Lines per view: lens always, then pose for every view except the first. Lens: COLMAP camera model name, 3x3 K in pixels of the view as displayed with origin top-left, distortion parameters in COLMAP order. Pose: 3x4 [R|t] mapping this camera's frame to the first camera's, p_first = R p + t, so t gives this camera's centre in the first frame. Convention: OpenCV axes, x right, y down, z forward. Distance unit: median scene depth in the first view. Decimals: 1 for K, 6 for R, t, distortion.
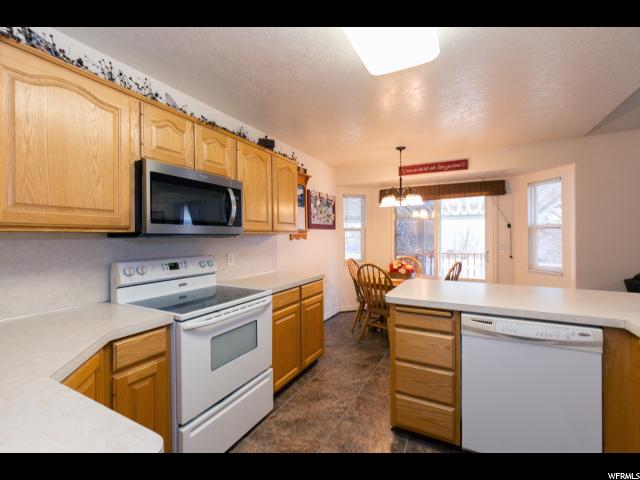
lens RADIAL K [[281.1, 0, 320.5], [0, 281.1, 239.3], [0, 0, 1]] dist [-0.000948, -0.000821]
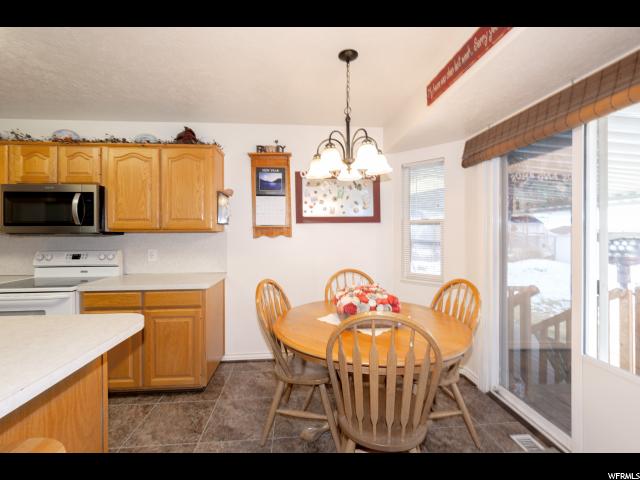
lens RADIAL K [[281.1, 0, 319.6], [0, 281.1, 234.7], [0, 0, 1]] dist [-0.000948, -0.000821]
pose [[0.530152, 0.008468, -0.847860, 0.951252], [-0.004743, 0.999964, 0.007022, -0.018698], [0.847889, 0.000299, 0.530174, 0.991578]]
